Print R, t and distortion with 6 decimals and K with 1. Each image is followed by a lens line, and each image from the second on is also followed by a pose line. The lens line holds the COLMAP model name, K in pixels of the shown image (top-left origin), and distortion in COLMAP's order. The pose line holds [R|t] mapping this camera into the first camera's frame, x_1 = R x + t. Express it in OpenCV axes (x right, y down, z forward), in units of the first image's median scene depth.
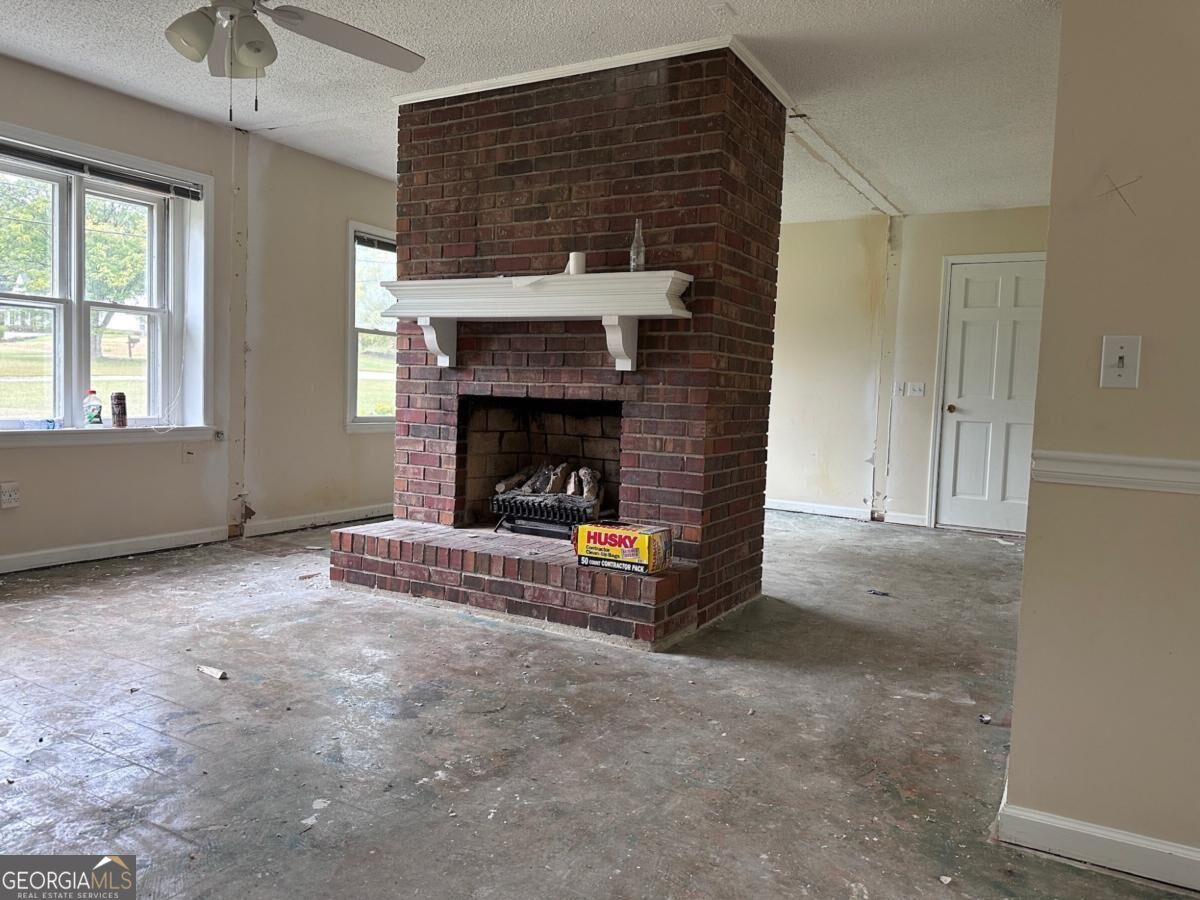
lens RADIAL K [[837.0, 0, 599.6], [0, 837.0, 444.7], [0, 0, 1]] dist [0.080945, -0.103726]
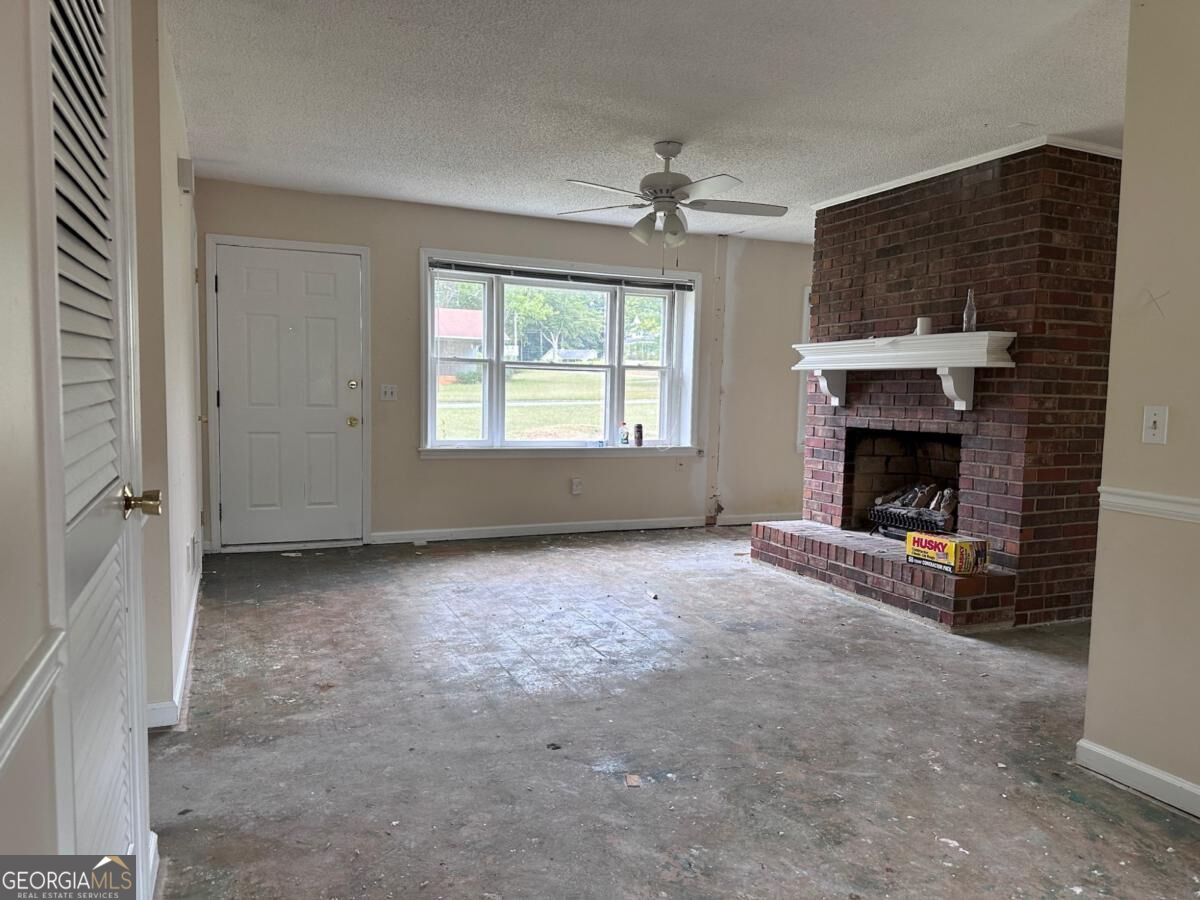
lens RADIAL K [[837.0, 0, 603.3], [0, 837.0, 453.5], [0, 0, 1]] dist [0.080945, -0.103726]
pose [[0.803611, 0.027811, -0.594504, 0.352323], [-0.032002, 0.999482, 0.003499, -0.012913], [0.594293, 0.016213, 0.804085, -0.316343]]
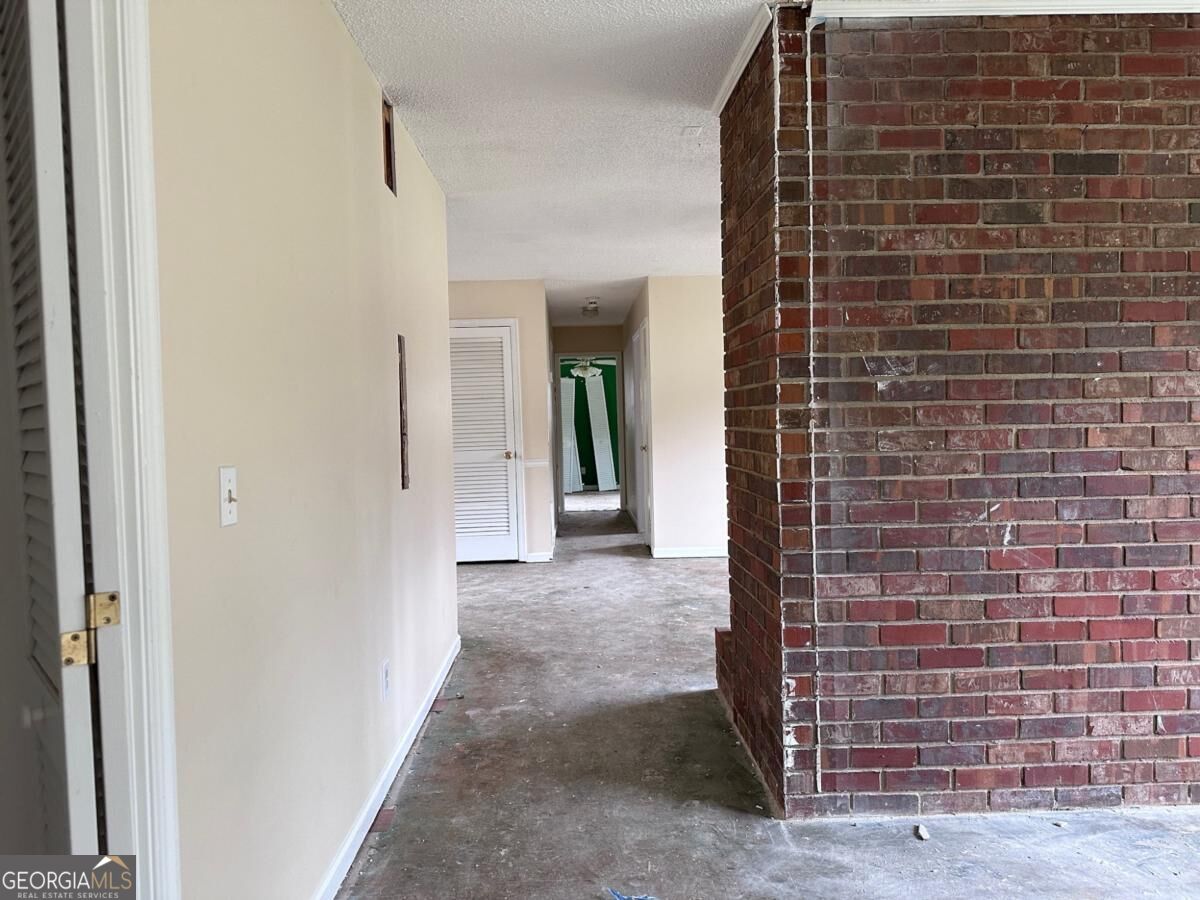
lens RADIAL K [[837.0, 0, 596.8], [0, 837.0, 436.2], [0, 0, 1]] dist [0.080945, -0.103726]
pose [[-0.850399, -0.007334, -0.526087, 0.738828], [-0.044235, 0.997359, 0.057601, -0.145921], [0.524276, 0.072255, -0.848478, 1.678475]]
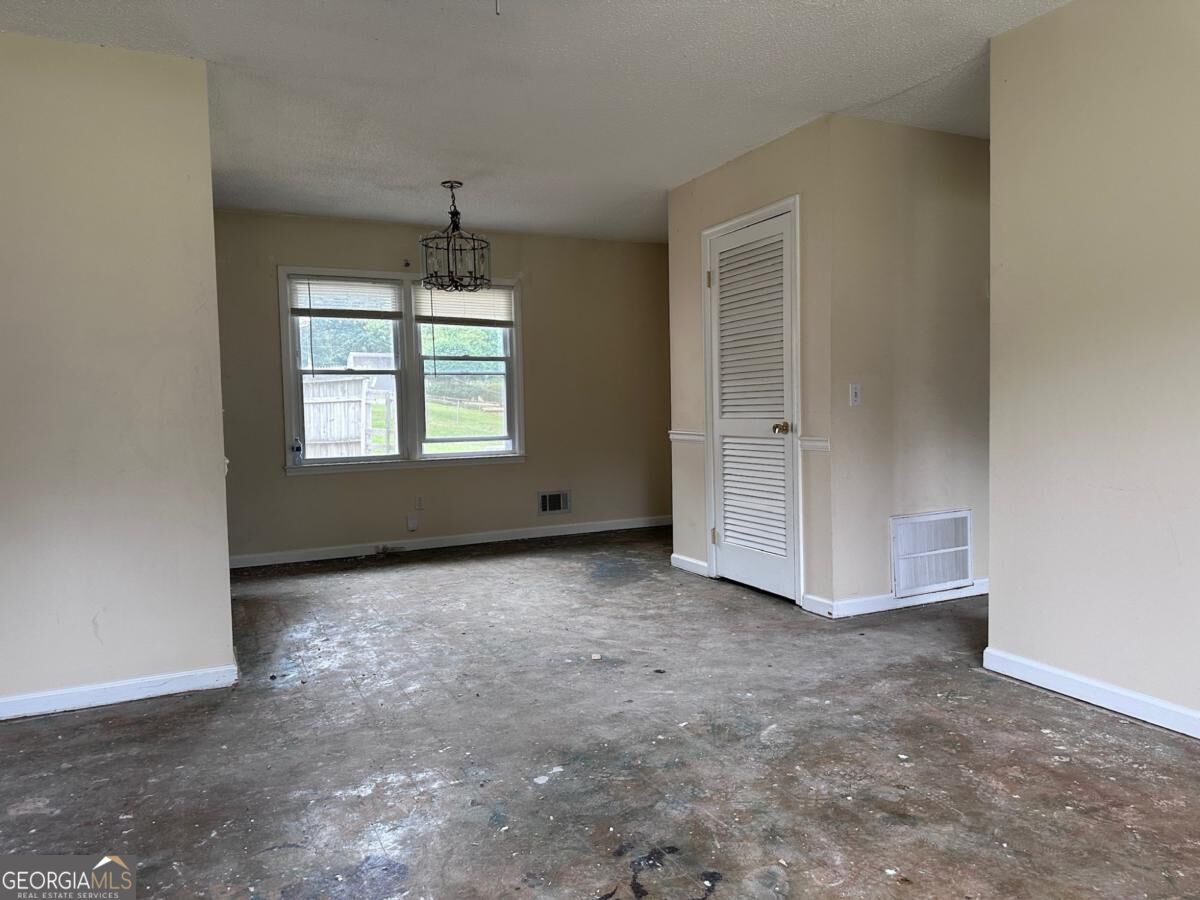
lens RADIAL K [[837.0, 0, 607.2], [0, 837.0, 446.6], [0, 0, 1]] dist [0.080945, -0.103726]
pose [[-0.828002, -0.050337, 0.558461, -0.584503], [0.029136, 0.990755, 0.132500, -0.118409], [-0.559967, 0.125982, -0.818881, 1.033794]]
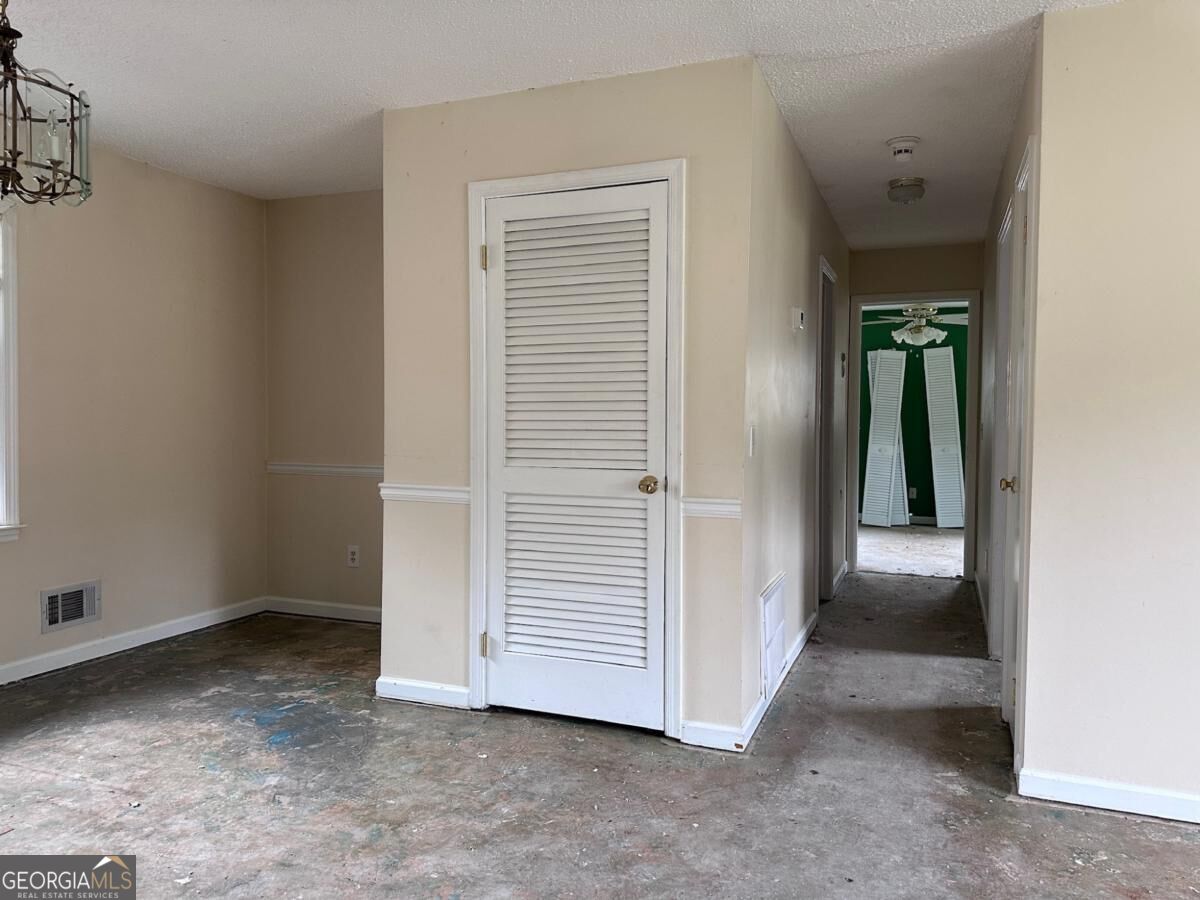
lens RADIAL K [[837.0, 0, 608.4], [0, 837.0, 440.8], [0, 0, 1]] dist [0.080945, -0.103726]
pose [[-0.987125, -0.045503, -0.153340, 0.052815], [-0.060129, 0.993929, 0.092137, -0.097386], [0.148217, 0.100171, -0.983869, 0.721163]]
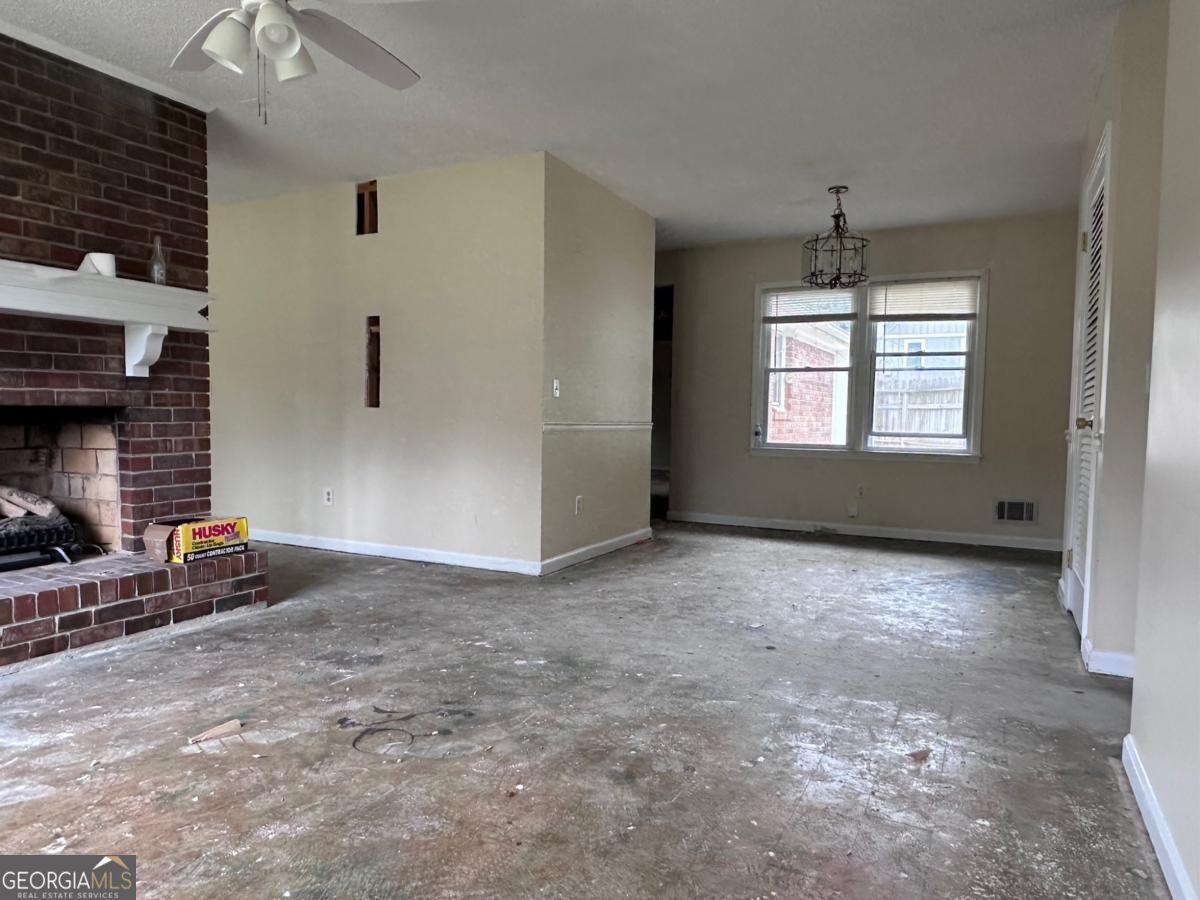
lens RADIAL K [[771.0, 0, 595.6], [0, 771.0, 459.9], [0, 0, 1]] dist [-0.005502, -0.001194]
pose [[-0.046653, -0.095893, 0.994298, -0.954432], [0.053072, 0.993738, 0.098329, -0.051087], [-0.997500, 0.057357, -0.041271, 0.489385]]
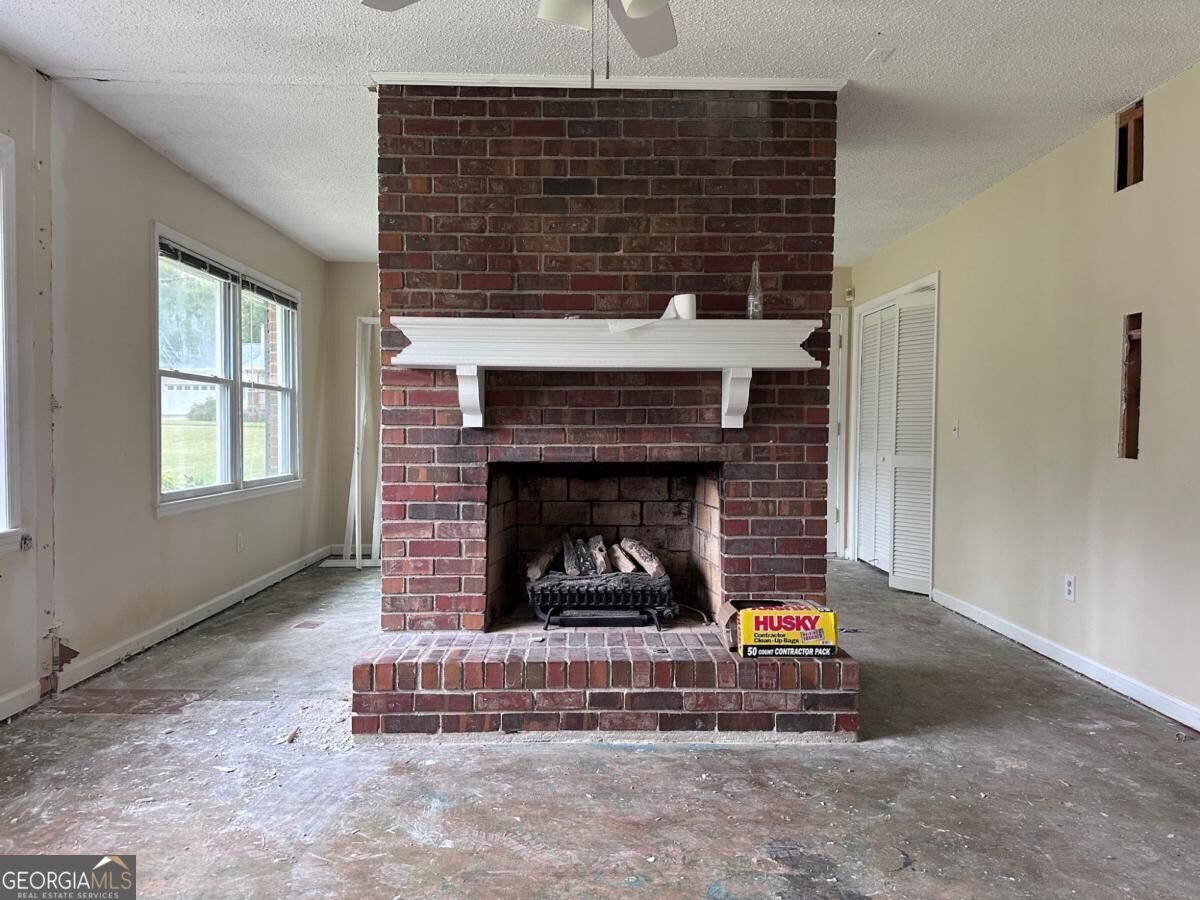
lens RADIAL K [[837.0, 0, 599.5], [0, 837.0, 453.3], [0, 0, 1]] dist [0.080945, -0.103726]
pose [[0.855139, -0.046611, 0.516299, -0.559314], [0.060398, 0.998125, -0.009926, -0.062189], [-0.514868, 0.039672, 0.856351, 0.312193]]
